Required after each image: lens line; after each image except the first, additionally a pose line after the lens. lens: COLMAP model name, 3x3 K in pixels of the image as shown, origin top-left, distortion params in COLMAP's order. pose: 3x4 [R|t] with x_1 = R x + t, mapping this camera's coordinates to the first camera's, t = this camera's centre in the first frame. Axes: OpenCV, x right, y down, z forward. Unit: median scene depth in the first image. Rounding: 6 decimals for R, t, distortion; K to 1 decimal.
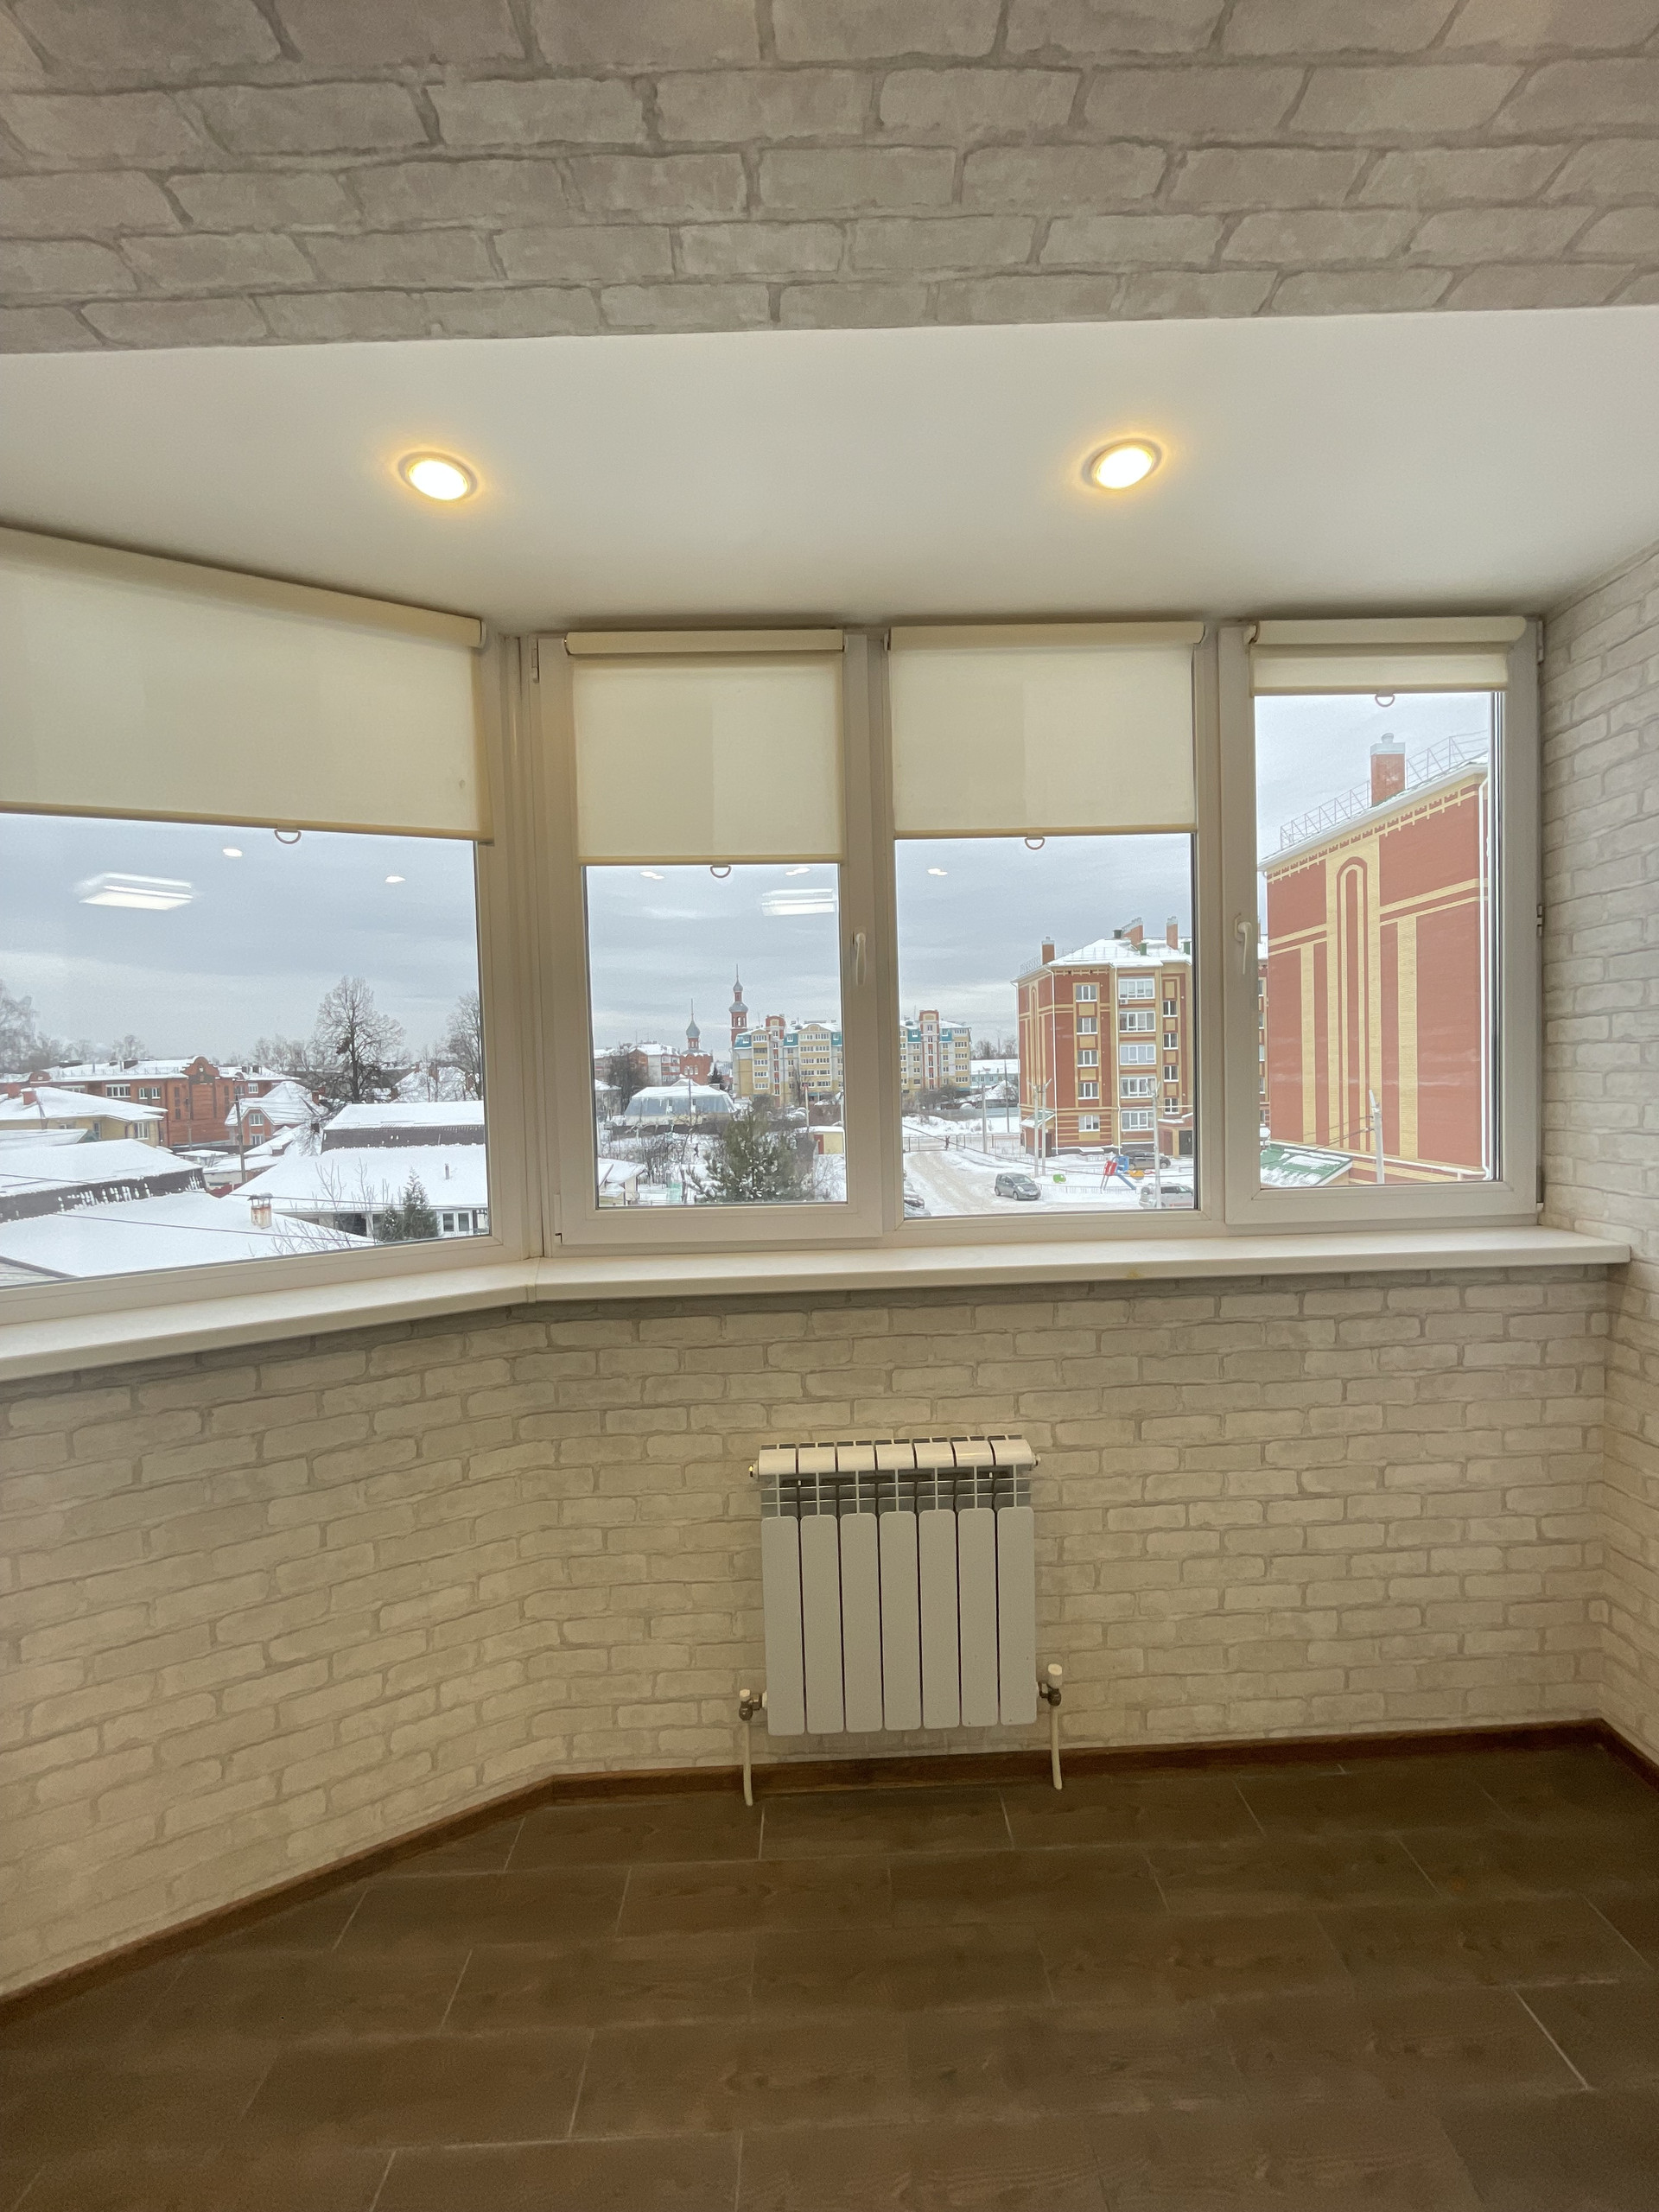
lens RADIAL K [[895.1, 0, 829.8], [0, 895.1, 1102.4], [0, 0, 1]] dist [-0.002637, 0.000156]
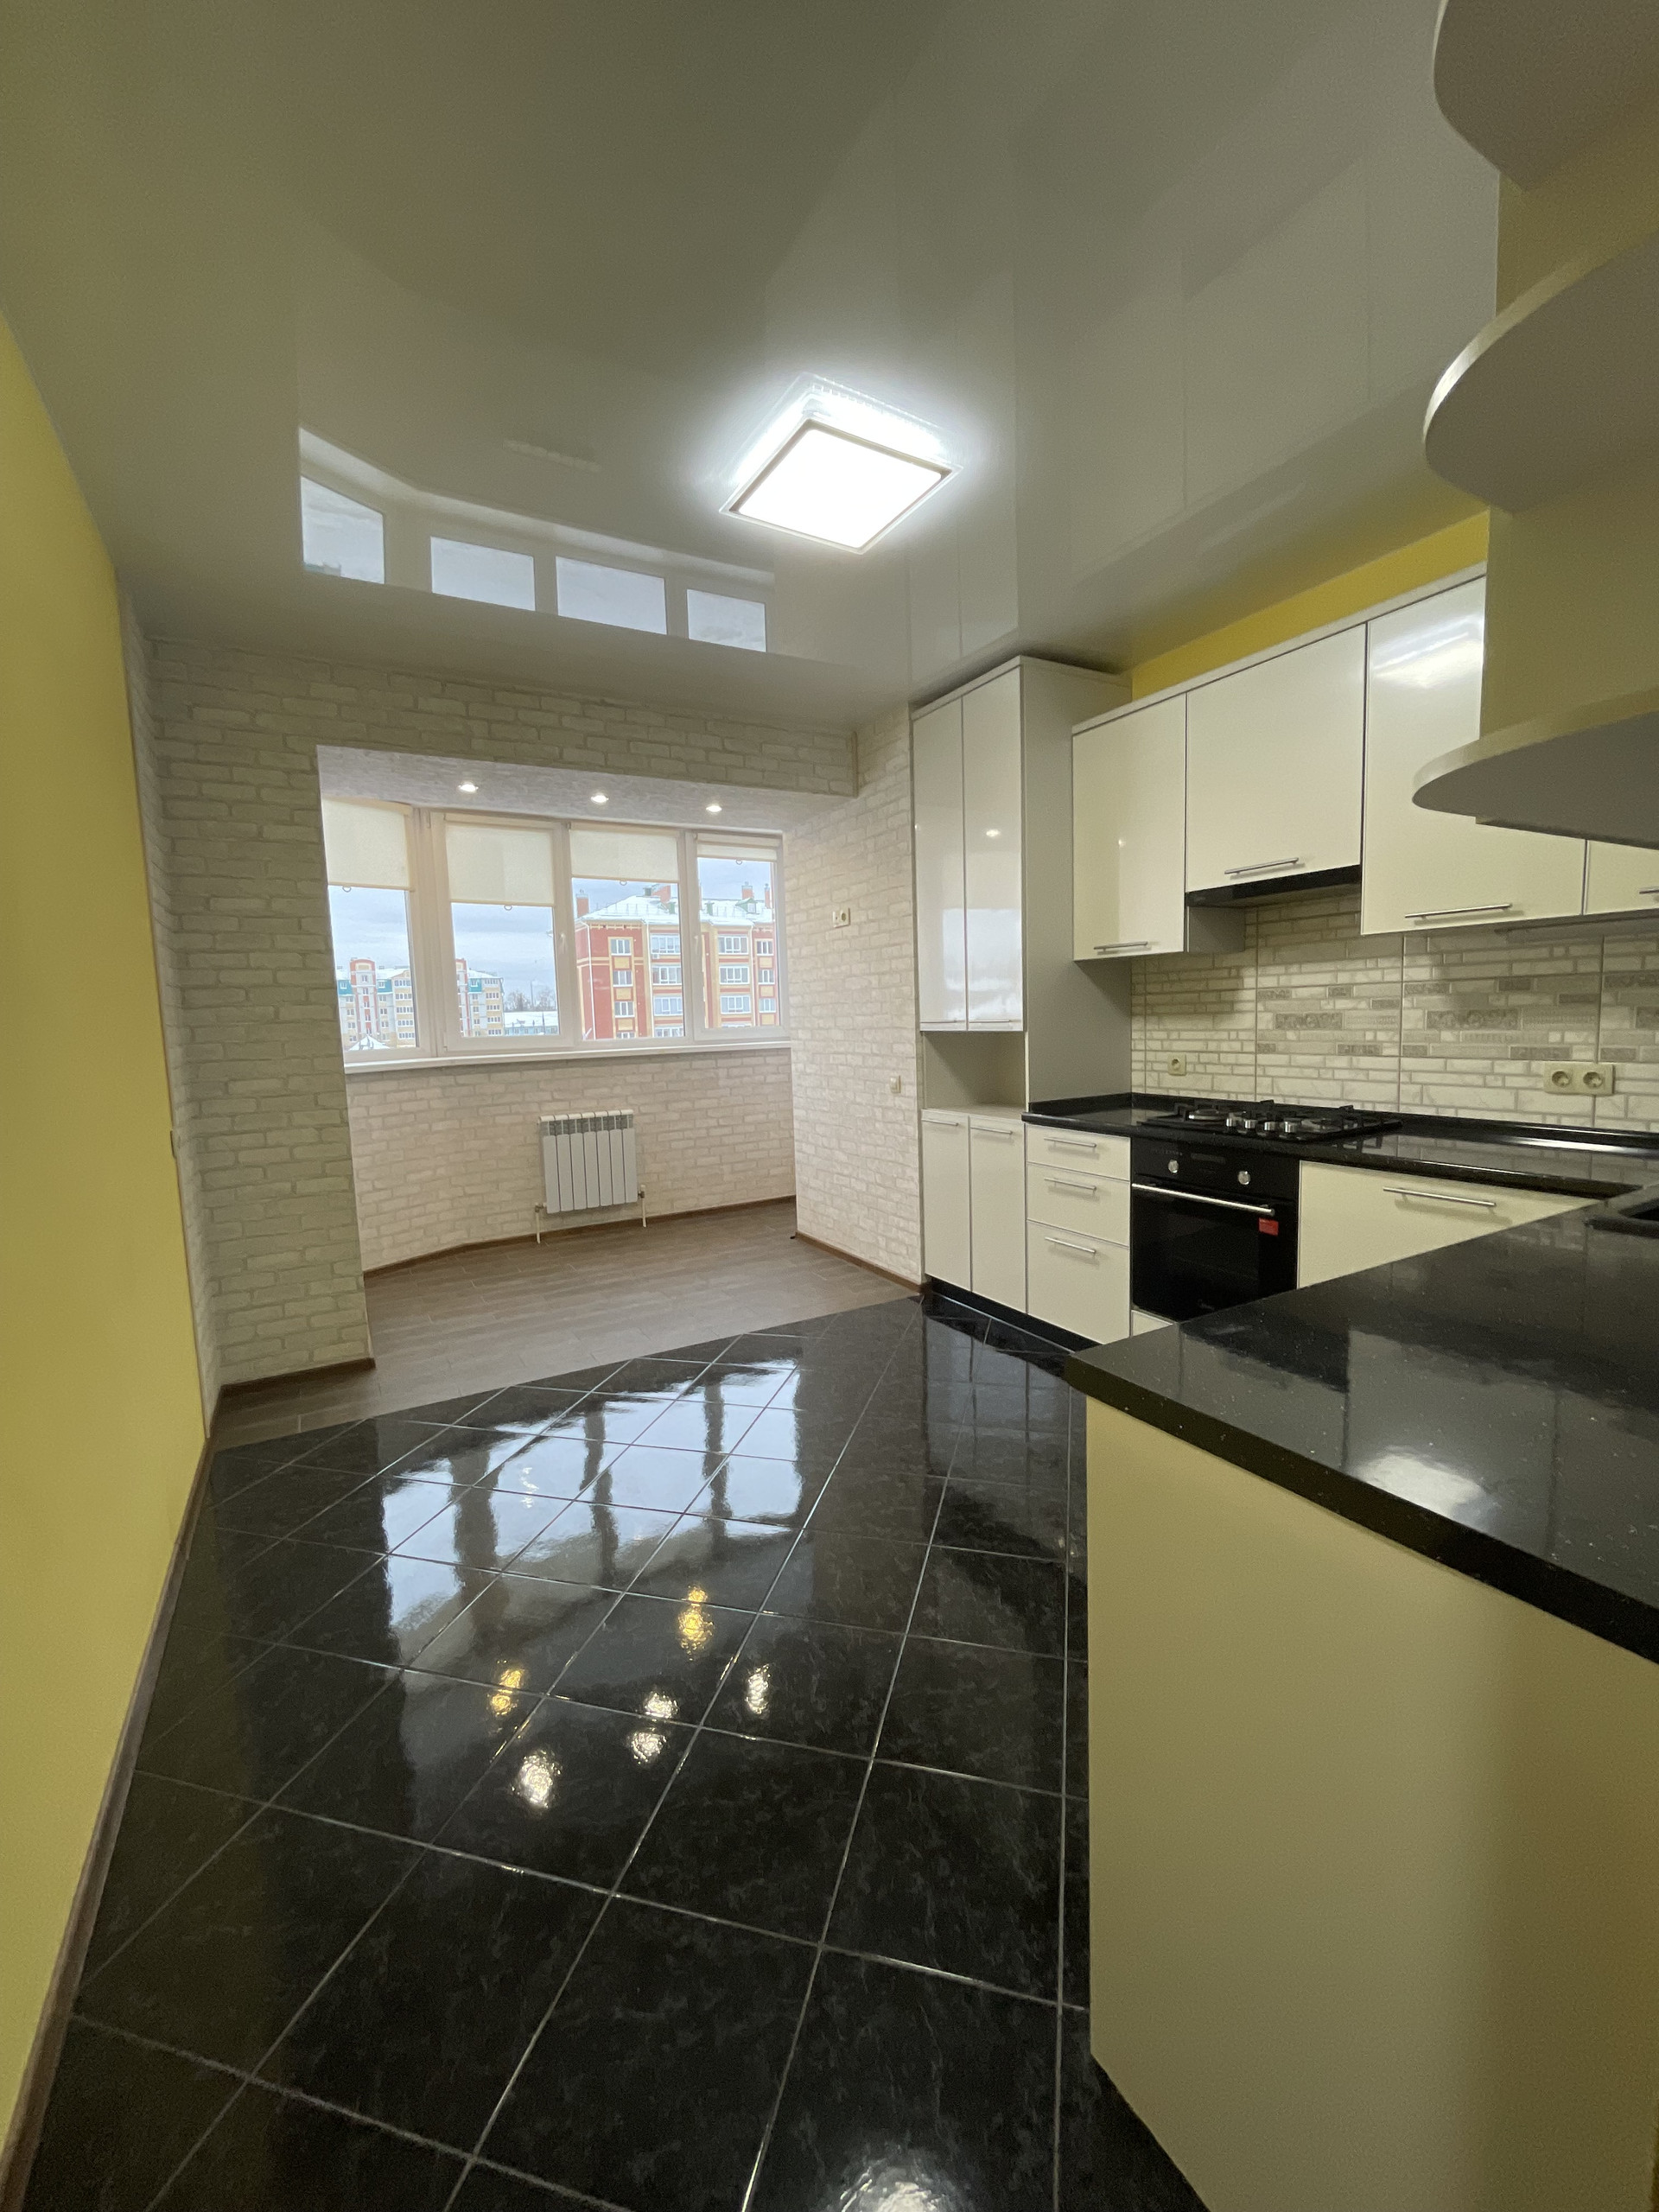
lens RADIAL K [[895.1, 0, 832.6], [0, 895.1, 1111.4], [0, 0, 1]] dist [-0.002637, 0.000156]
pose [[0.873201, -0.051210, 0.484662, -0.616933], [0.021018, 0.997496, 0.067529, 0.191129], [-0.486906, -0.048780, 0.872091, -1.864329]]
